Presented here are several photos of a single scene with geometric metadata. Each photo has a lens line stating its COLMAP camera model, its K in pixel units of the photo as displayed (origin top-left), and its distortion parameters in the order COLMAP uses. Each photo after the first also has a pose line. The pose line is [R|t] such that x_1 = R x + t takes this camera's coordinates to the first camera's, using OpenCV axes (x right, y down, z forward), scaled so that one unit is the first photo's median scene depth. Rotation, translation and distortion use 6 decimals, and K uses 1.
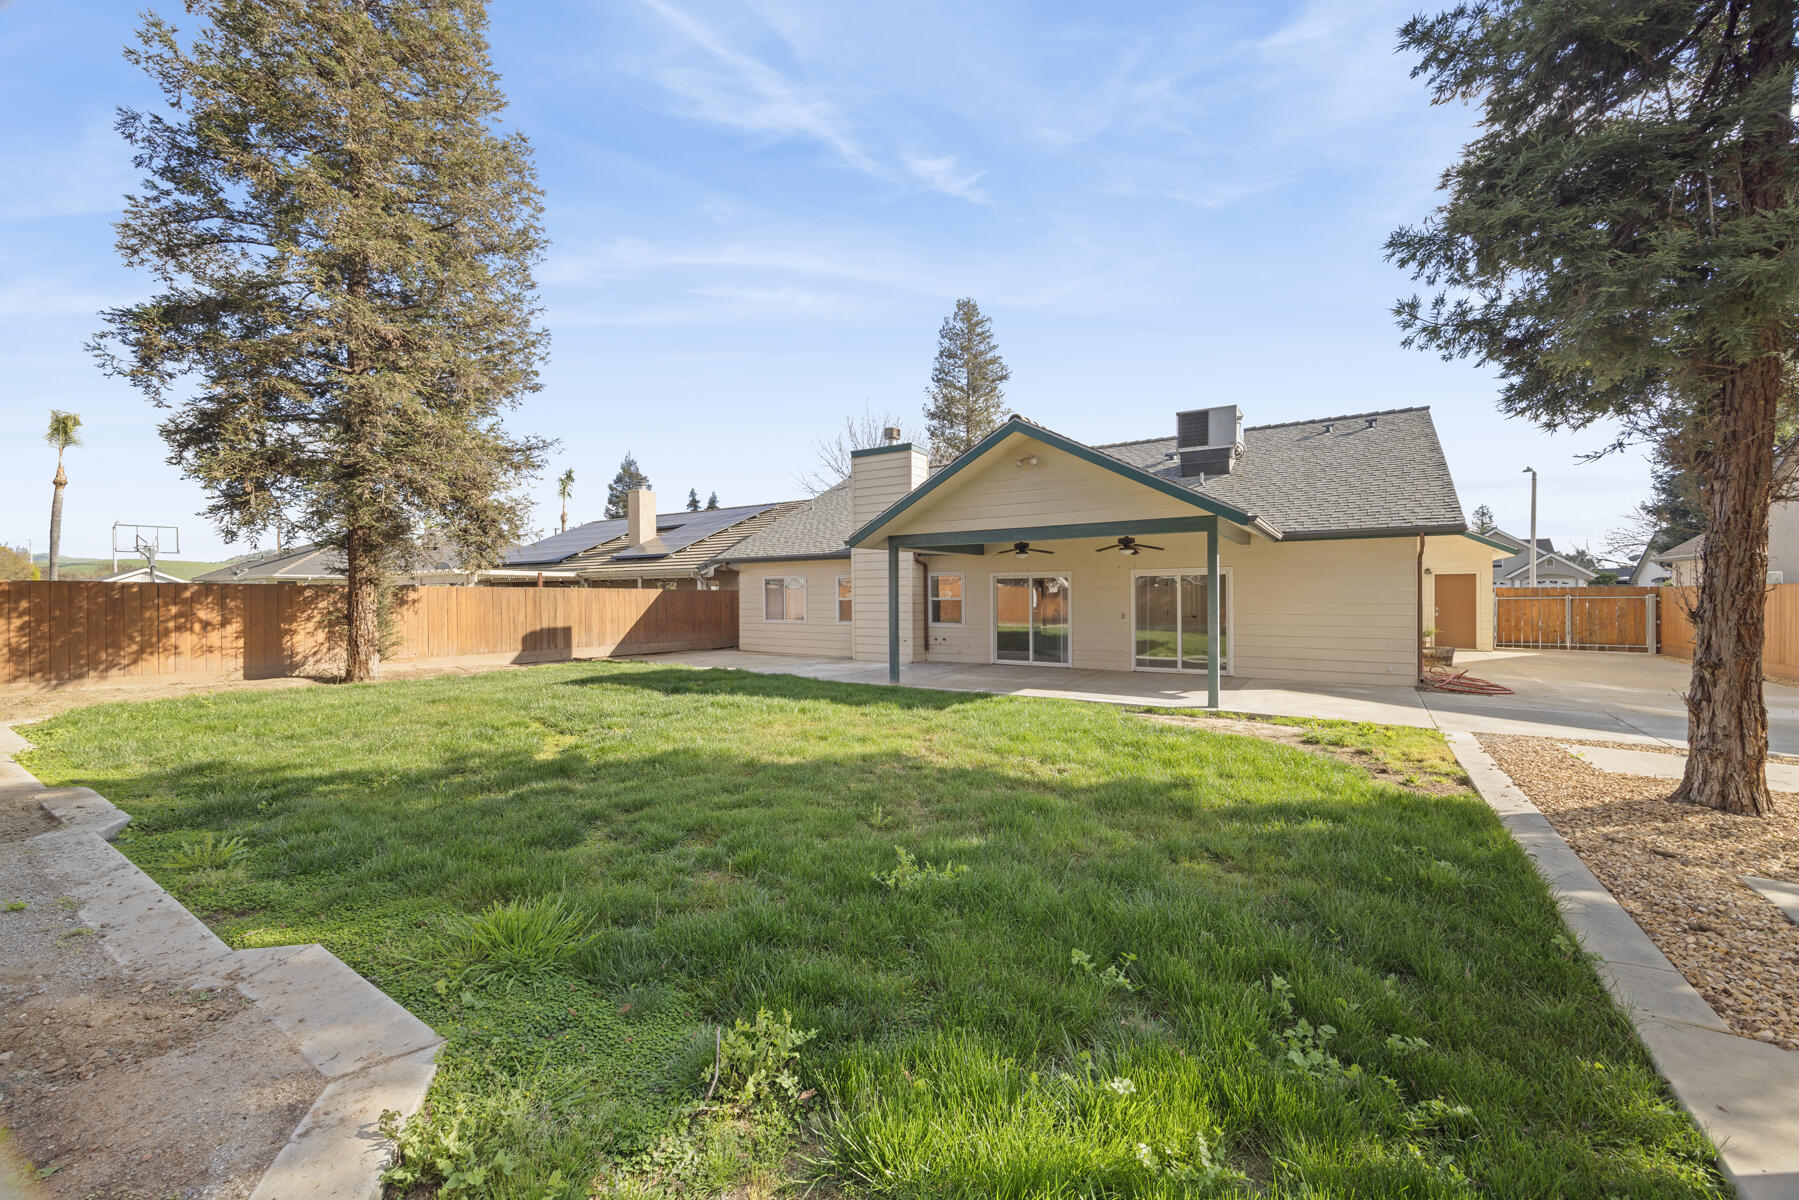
lens RADIAL K [[639.2, 0, 899.5], [0, 639.2, 600.0], [0, 0, 1]] dist [-0.000515, -0.000030]
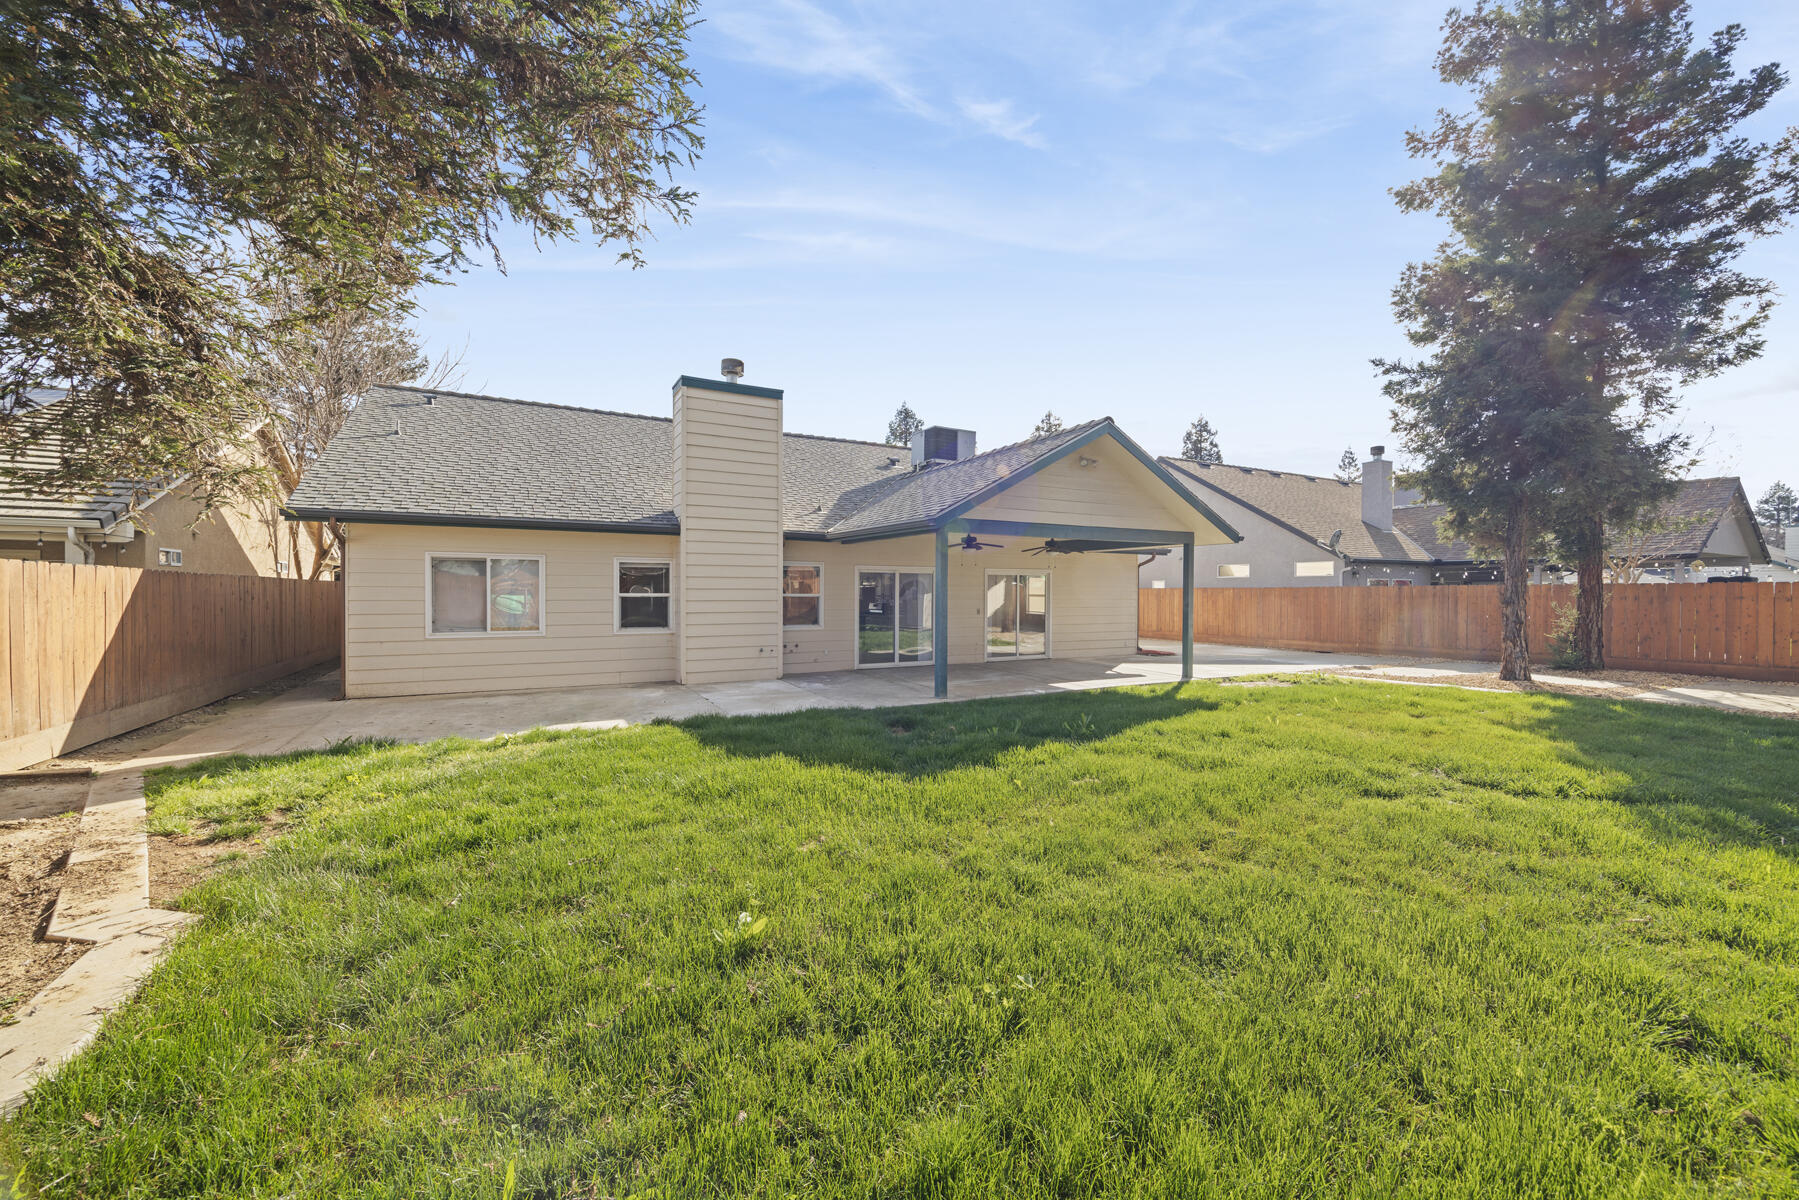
lens RADIAL K [[680.0, 0, 899.5], [0, 680.0, 600.0], [0, 0, 1]] dist [0.000199, -0.000022]
pose [[0.516202, -0.003695, 0.856459, -0.569724], [0.001015, 0.999993, 0.003703, 0.000779], [-0.856467, -0.001042, 0.516202, 0.434121]]
